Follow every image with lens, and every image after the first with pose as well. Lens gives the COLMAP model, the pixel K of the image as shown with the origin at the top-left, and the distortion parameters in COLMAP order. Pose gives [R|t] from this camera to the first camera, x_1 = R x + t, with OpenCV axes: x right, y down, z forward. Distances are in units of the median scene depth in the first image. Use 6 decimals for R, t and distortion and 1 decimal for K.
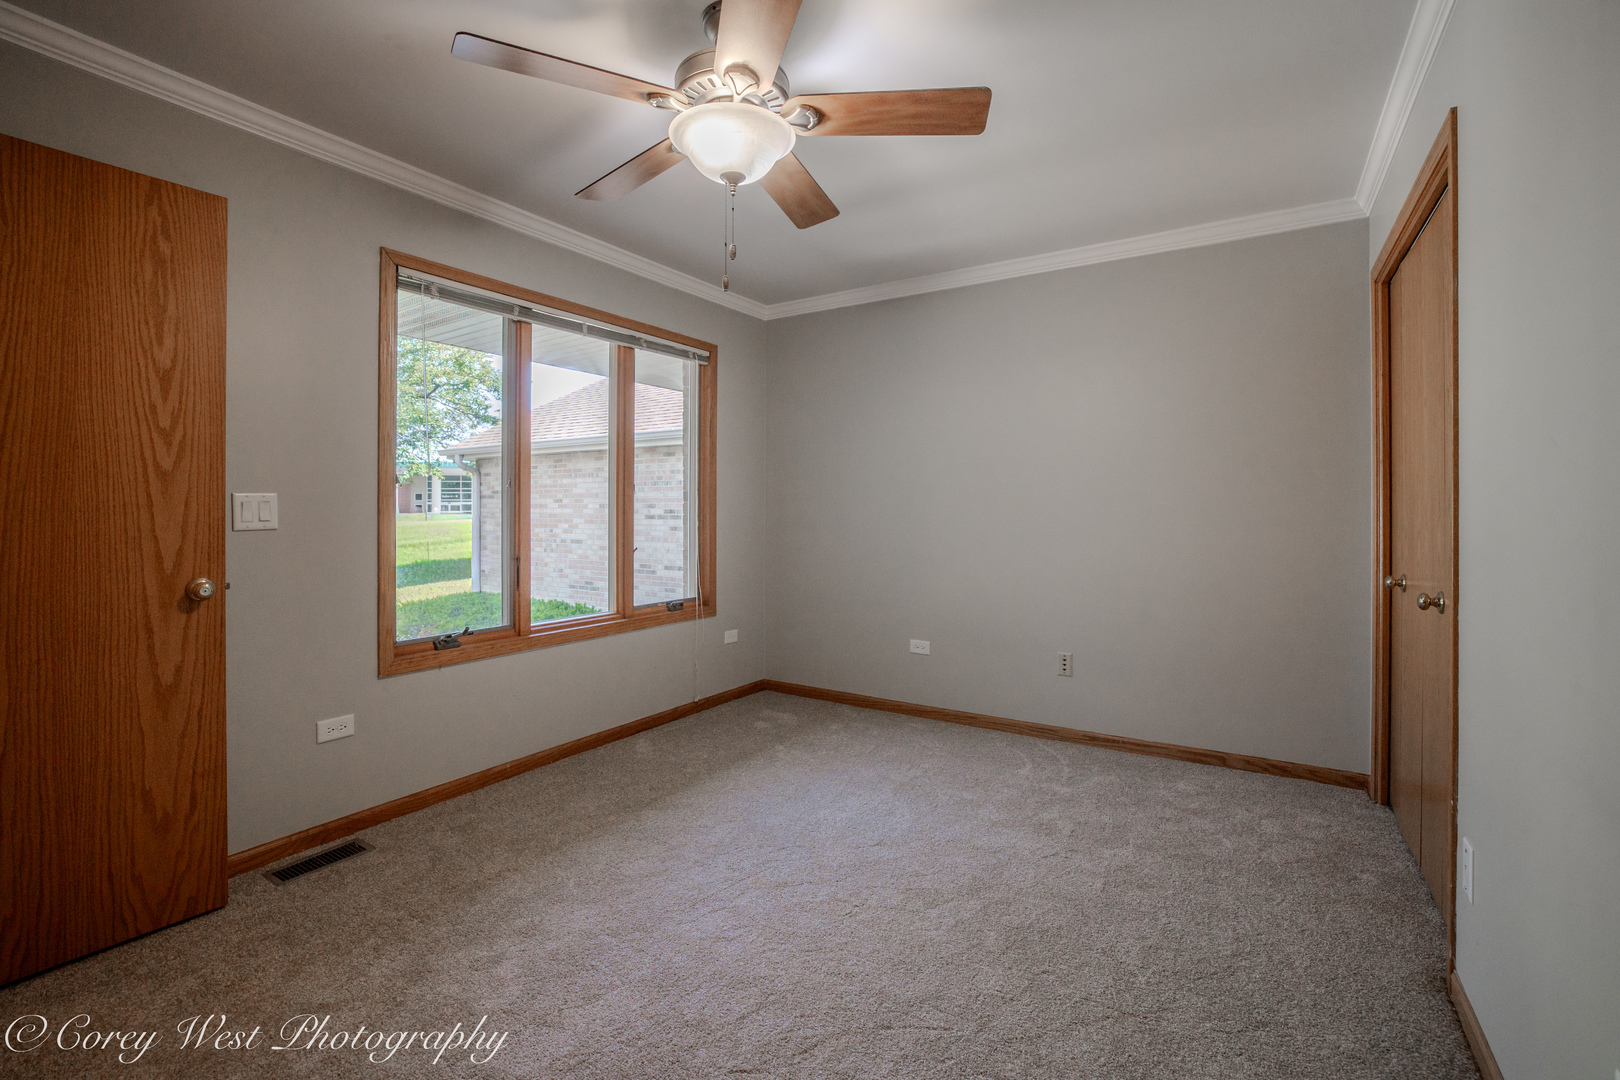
lens RADIAL K [[715.8, 0, 775.4], [0, 715.8, 508.1], [0, 0, 1]] dist [-0.046203, 0.013215]
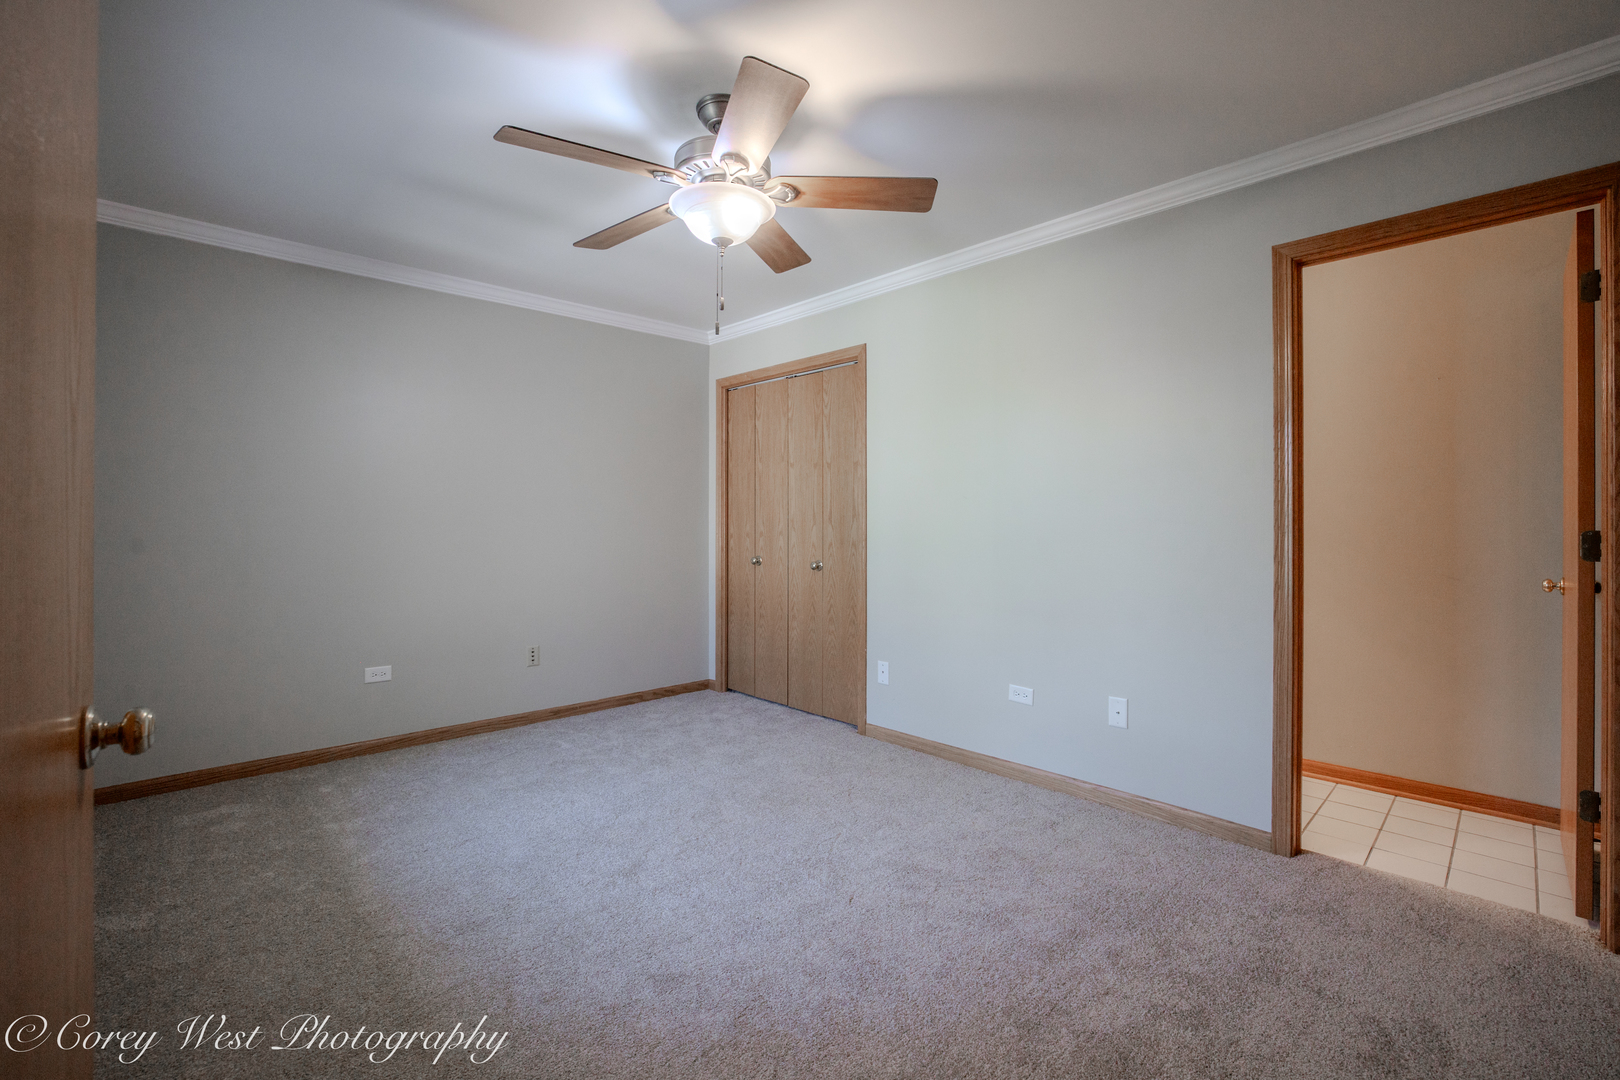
lens RADIAL K [[715.8, 0, 828.7], [0, 715.8, 510.5], [0, 0, 1]] dist [-0.046203, 0.013215]
pose [[0.177735, 0.017283, 0.983927, -1.067154], [-0.003852, 0.999850, -0.016867, 0.005011], [-0.984071, -0.000792, 0.177775, 0.544491]]
